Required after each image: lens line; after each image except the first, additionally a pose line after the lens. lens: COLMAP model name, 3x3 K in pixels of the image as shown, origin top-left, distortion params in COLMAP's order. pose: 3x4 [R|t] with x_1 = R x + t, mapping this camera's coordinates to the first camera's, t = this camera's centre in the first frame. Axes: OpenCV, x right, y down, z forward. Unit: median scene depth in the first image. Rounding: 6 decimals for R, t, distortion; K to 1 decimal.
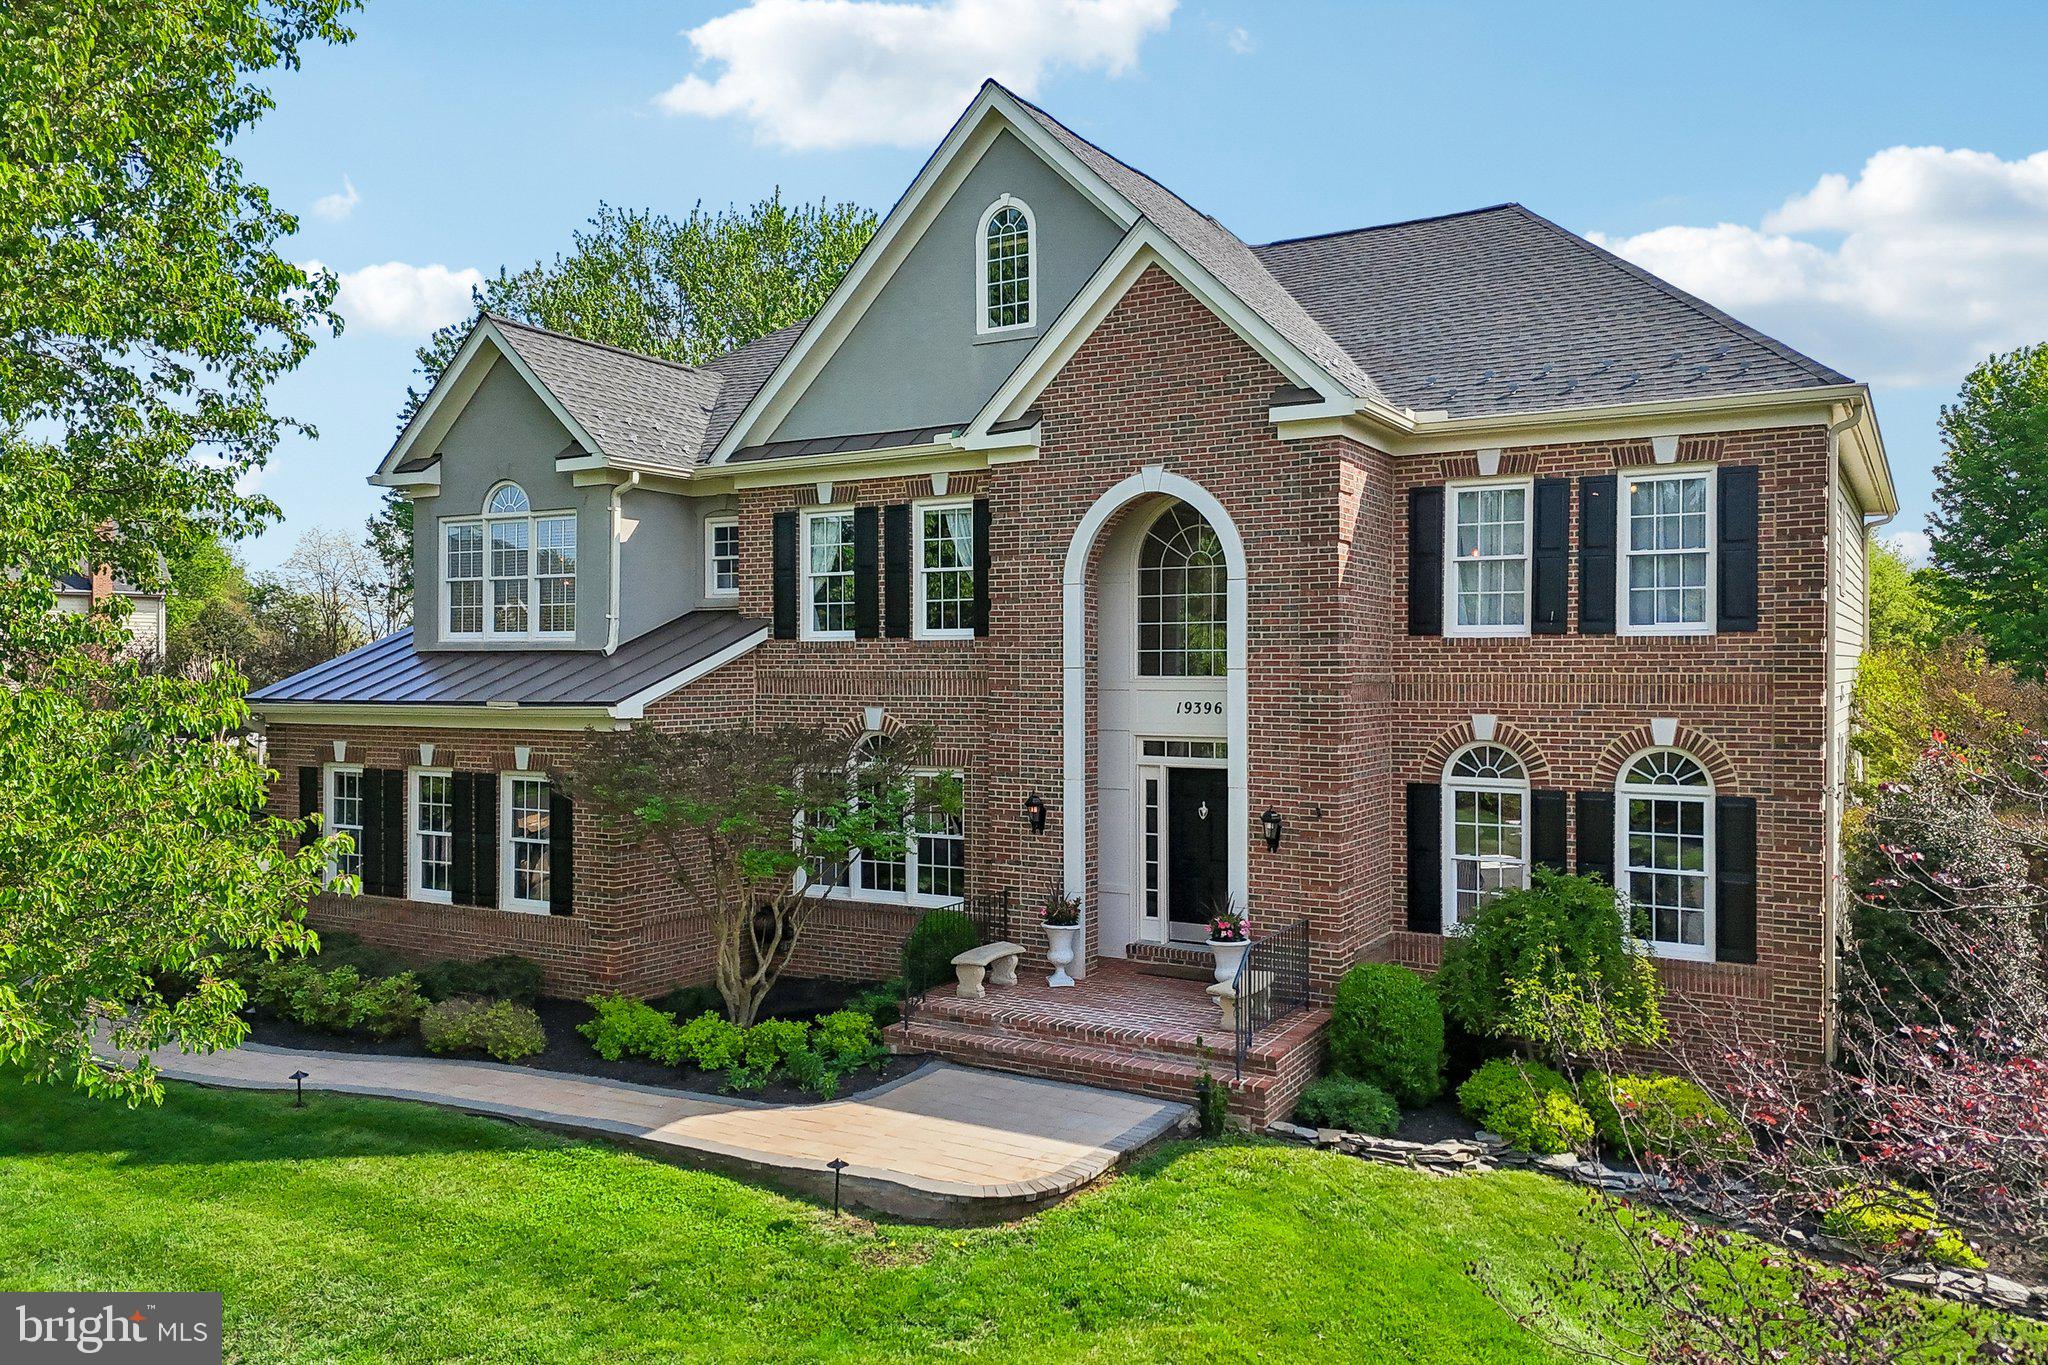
lens RADIAL K [[1508.4, 0, 1015.6], [0, 1508.4, 686.6], [0, 0, 1]] dist [0.075289, -0.075609]
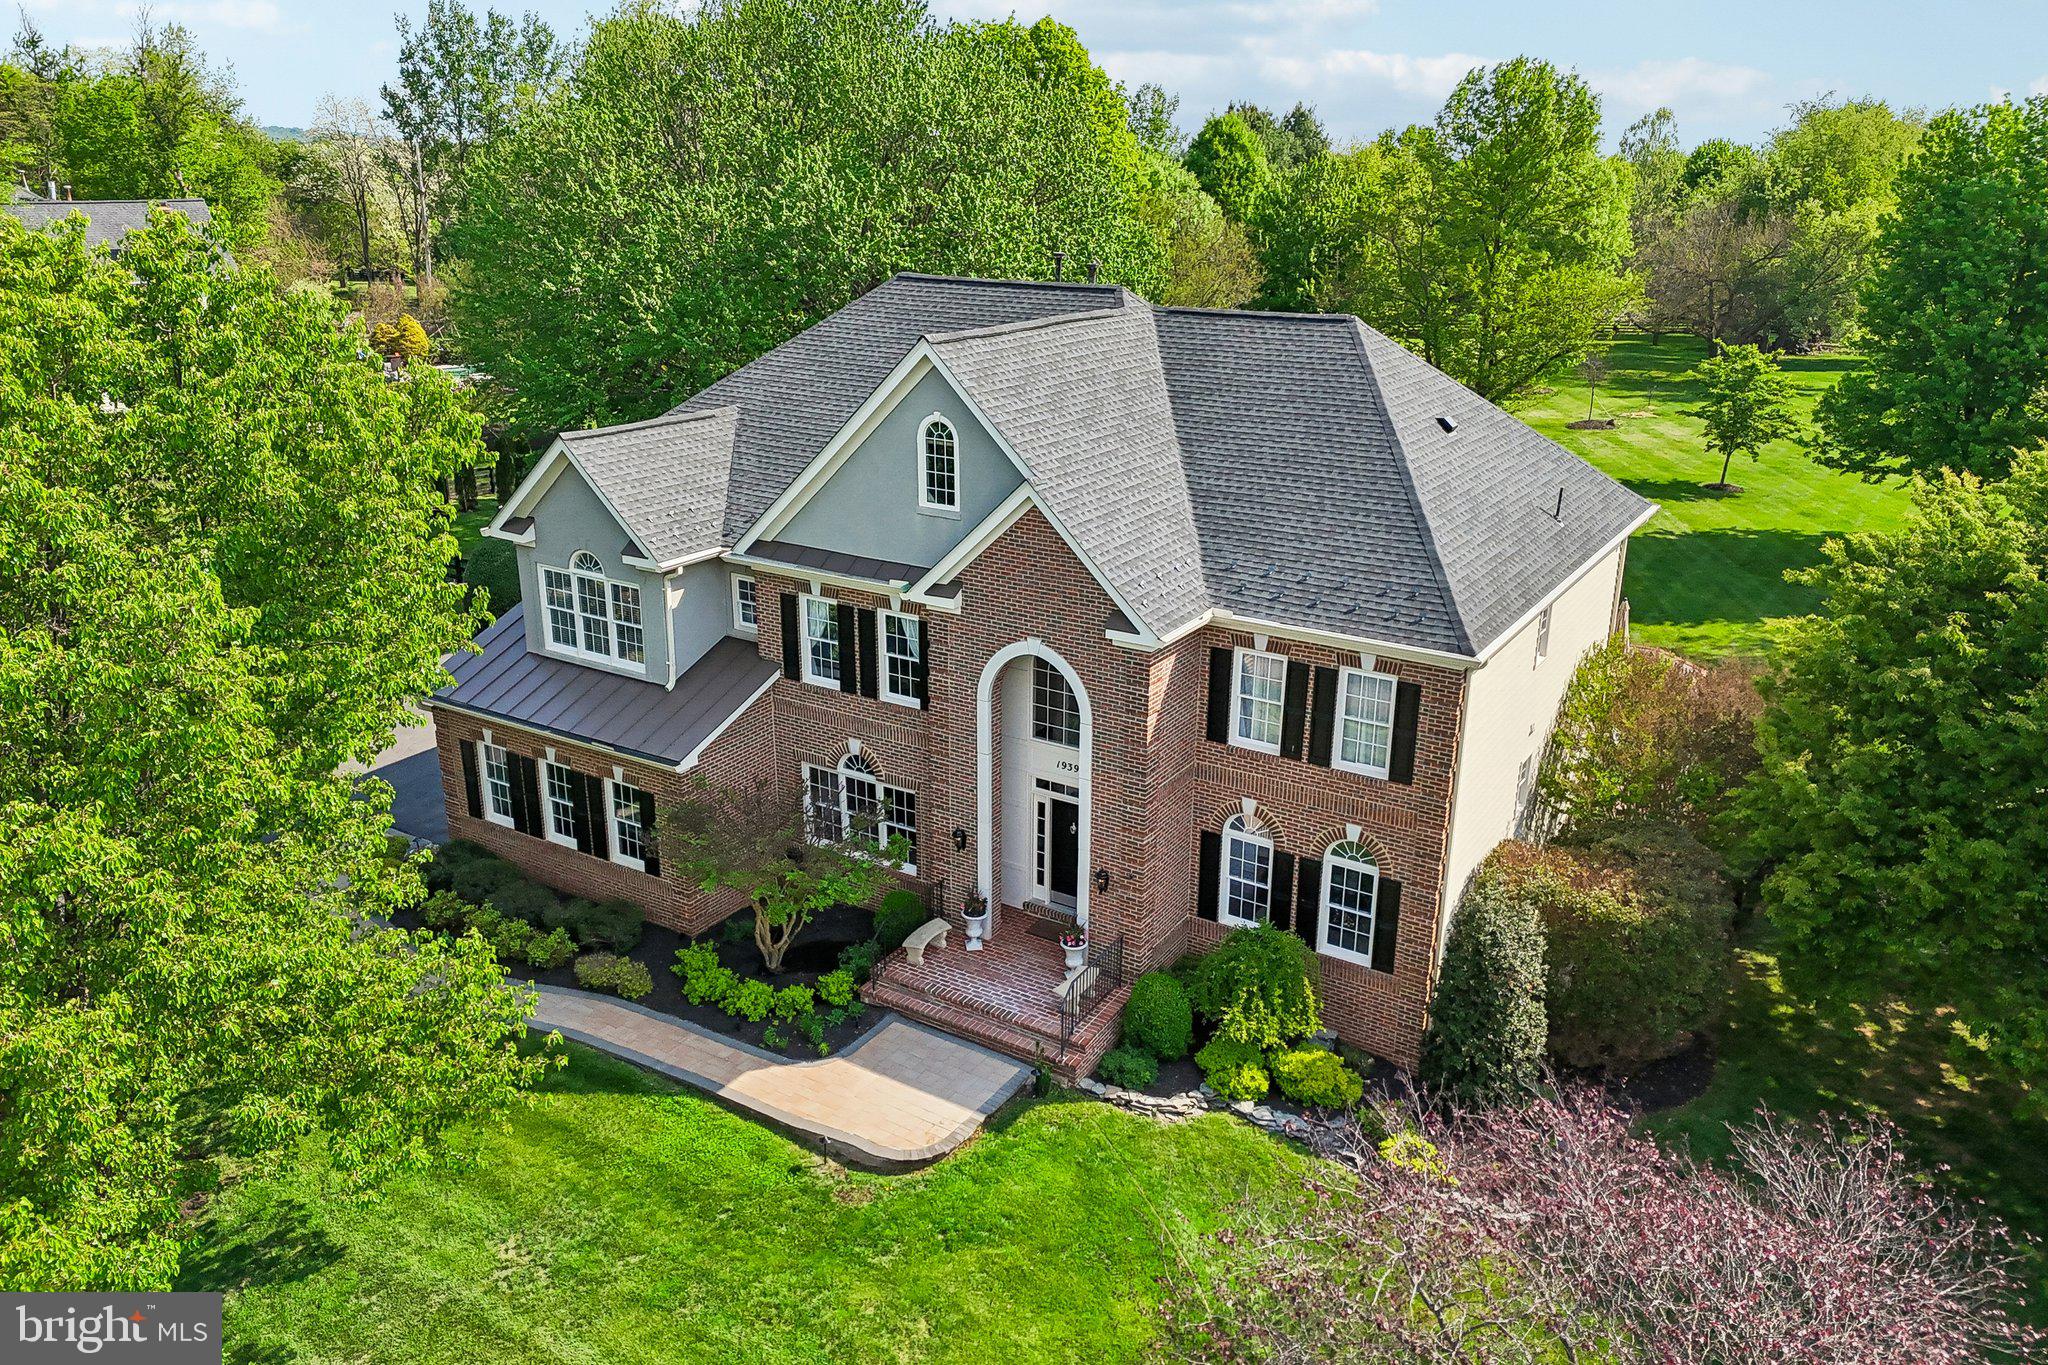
lens RADIAL K [[1508.4, 0, 1012.4], [0, 1508.4, 684.5], [0, 0, 1]] dist [0.075289, -0.075609]
pose [[0.999579, 0.012840, -0.026029, 0.112646], [-0.003743, 0.946362, 0.323086, -0.599346], [0.028781, -0.322852, 0.946012, -0.417298]]
